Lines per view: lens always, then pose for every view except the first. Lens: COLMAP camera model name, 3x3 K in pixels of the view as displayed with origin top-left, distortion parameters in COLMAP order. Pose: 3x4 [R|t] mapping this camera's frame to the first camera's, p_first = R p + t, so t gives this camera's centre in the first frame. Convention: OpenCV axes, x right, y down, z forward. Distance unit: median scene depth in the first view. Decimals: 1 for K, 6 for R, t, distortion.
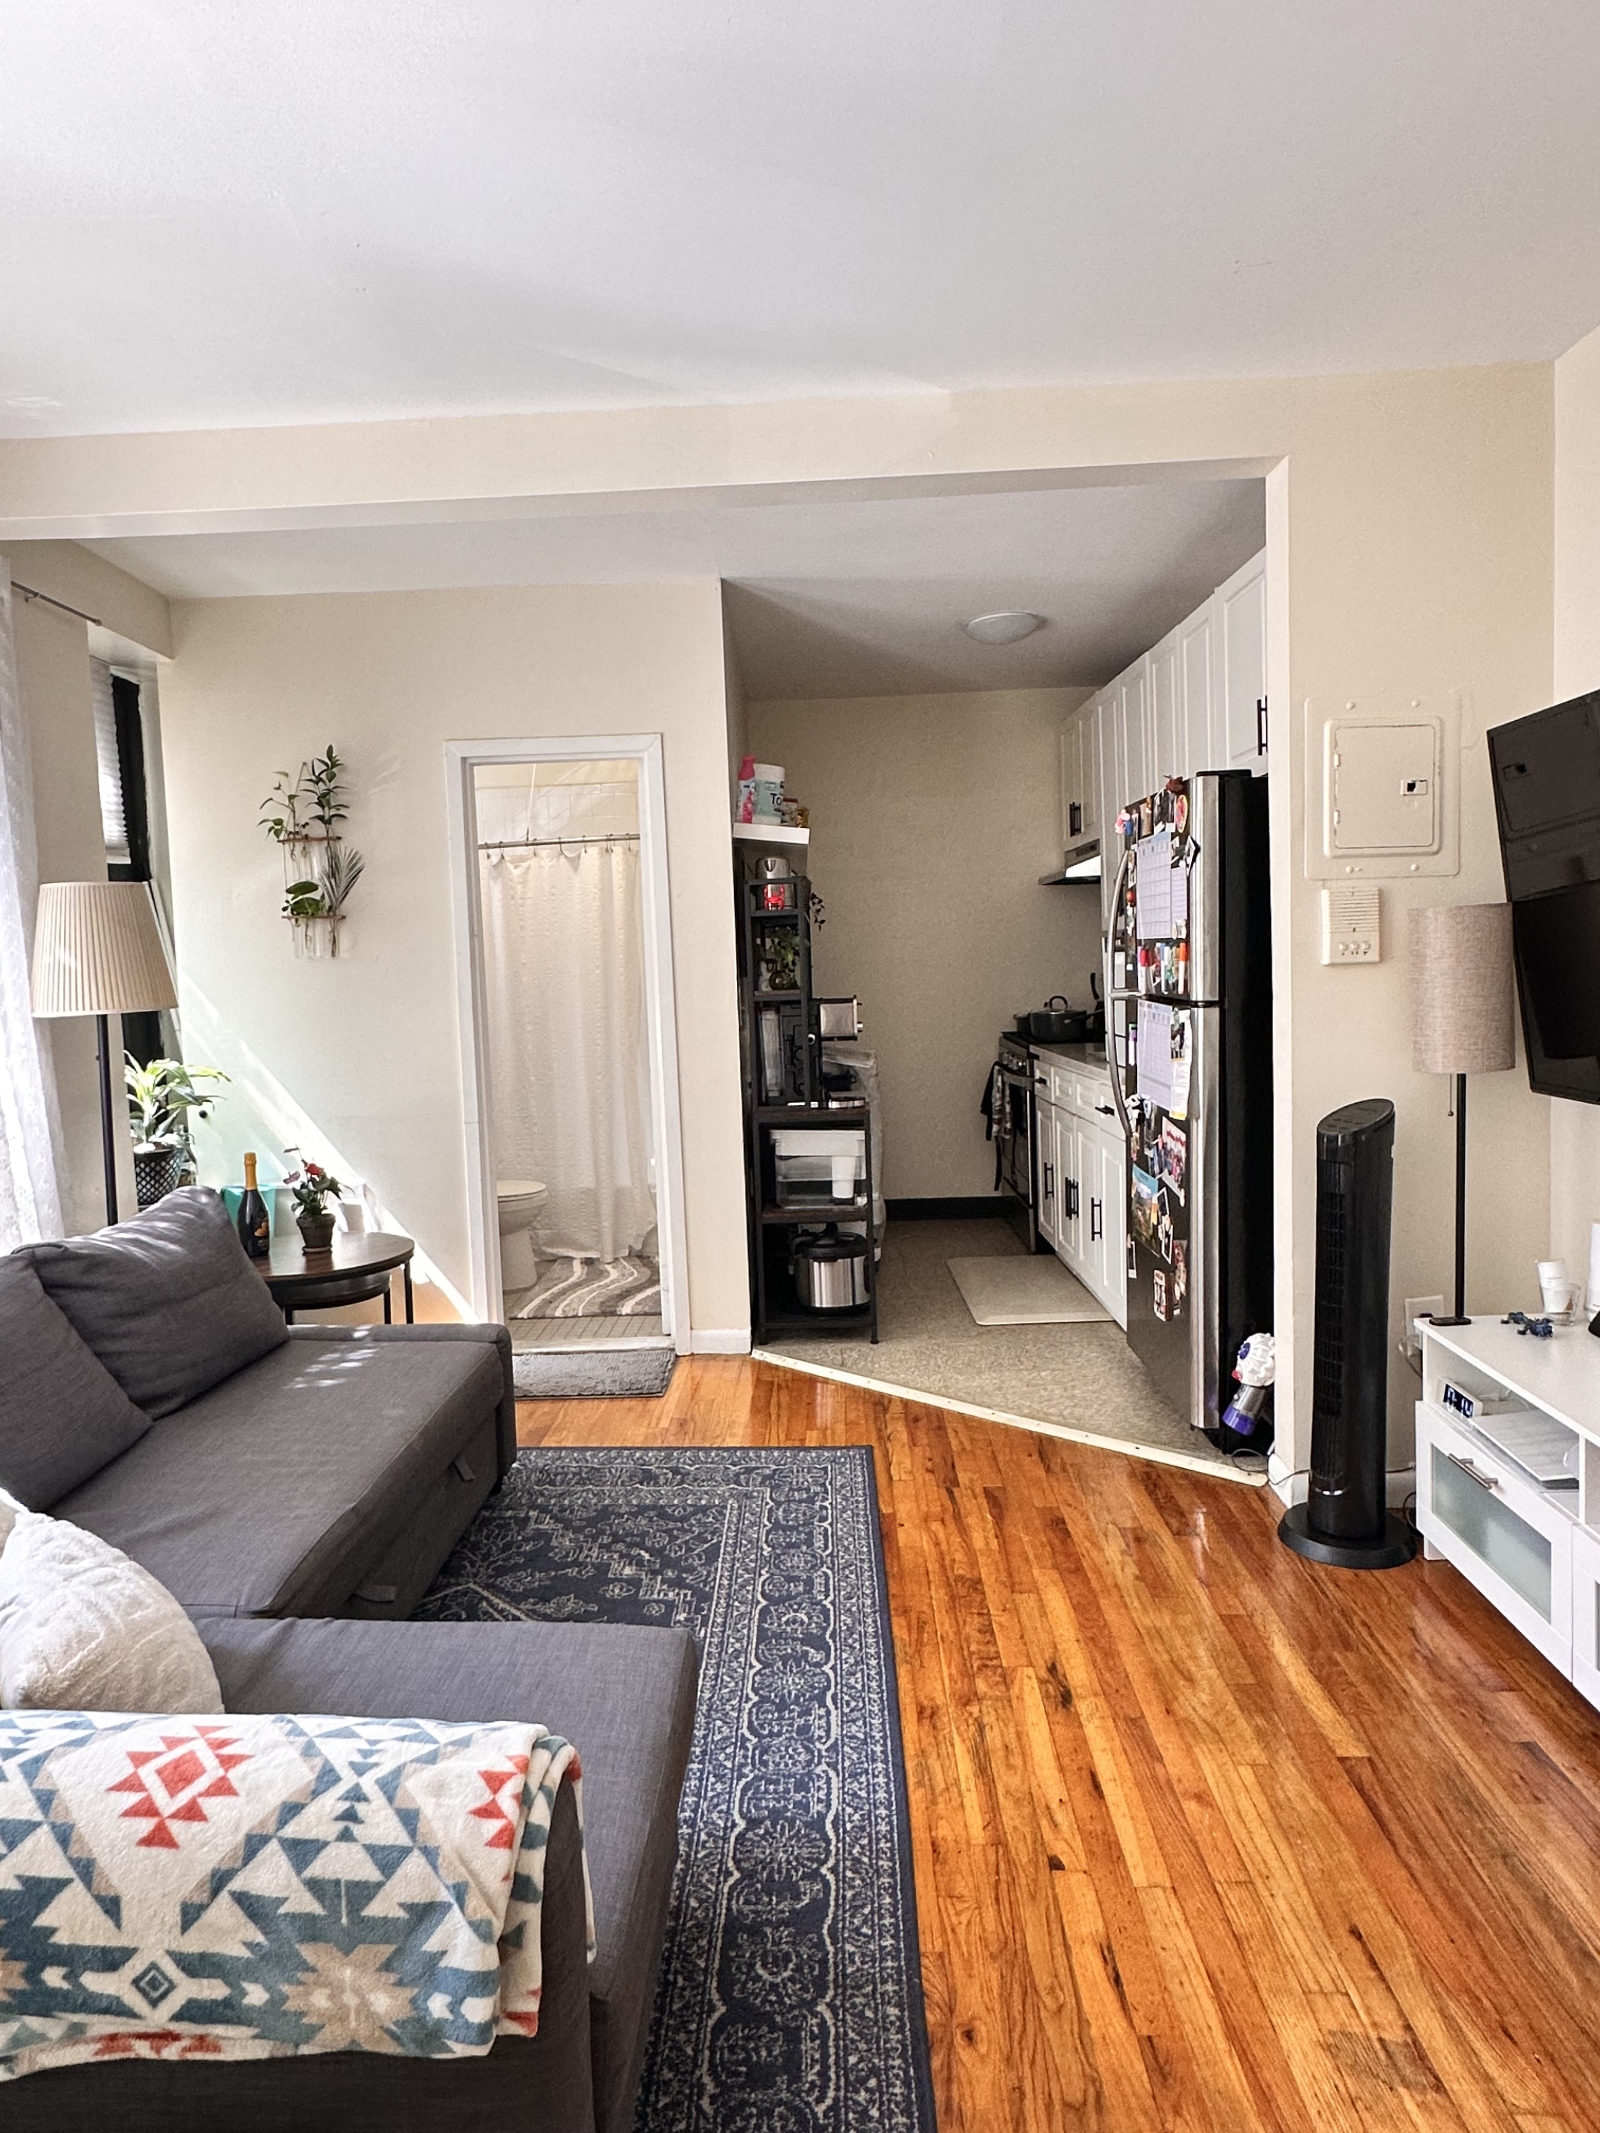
lens RADIAL K [[1301.9, 0, 795.6], [0, 1301.9, 1062.6], [0, 0, 1]] dist [0.000605, -0.000024]
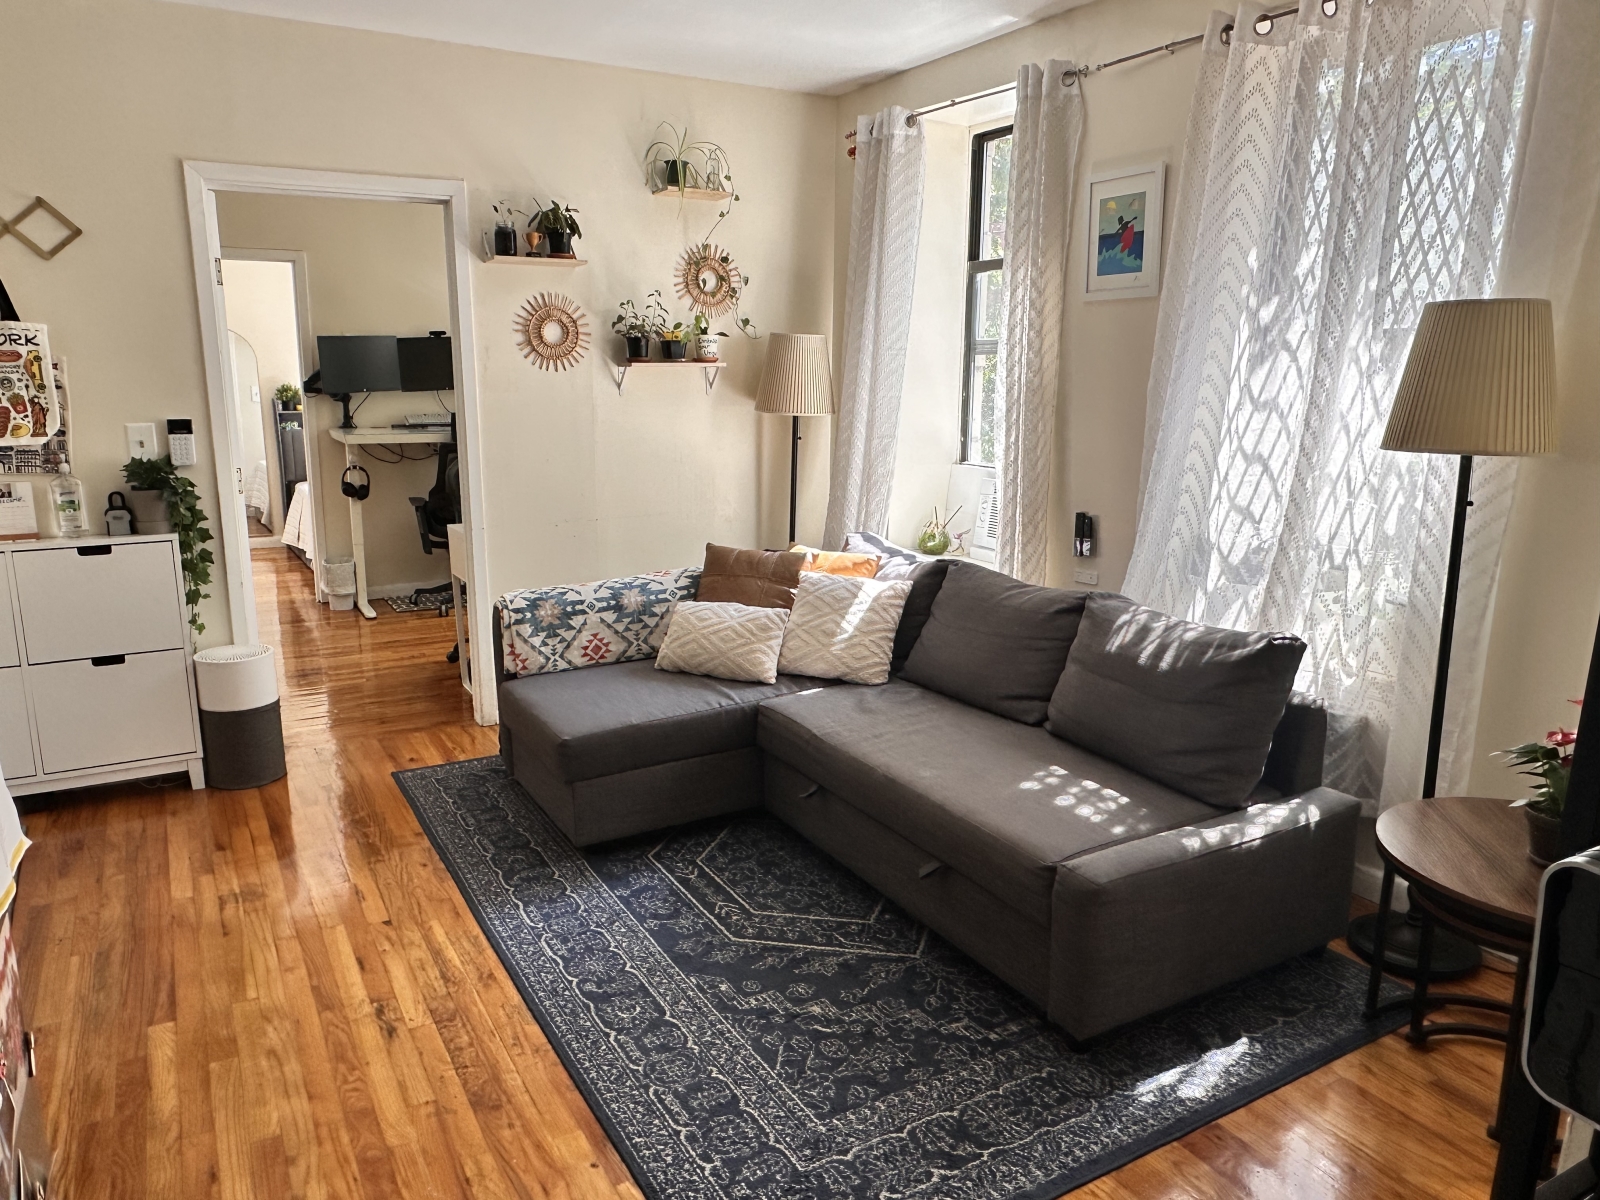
lens RADIAL K [[1114.6, 0, 798.8], [0, 1114.6, 600.9], [0, 0, 1]] dist [-0.008182, -0.001346]
pose [[-0.852881, 0.140331, -0.502892, 0.334141], [-0.015225, 0.956108, 0.292619, -0.213984], [0.521883, 0.257226, -0.813310, 1.910078]]
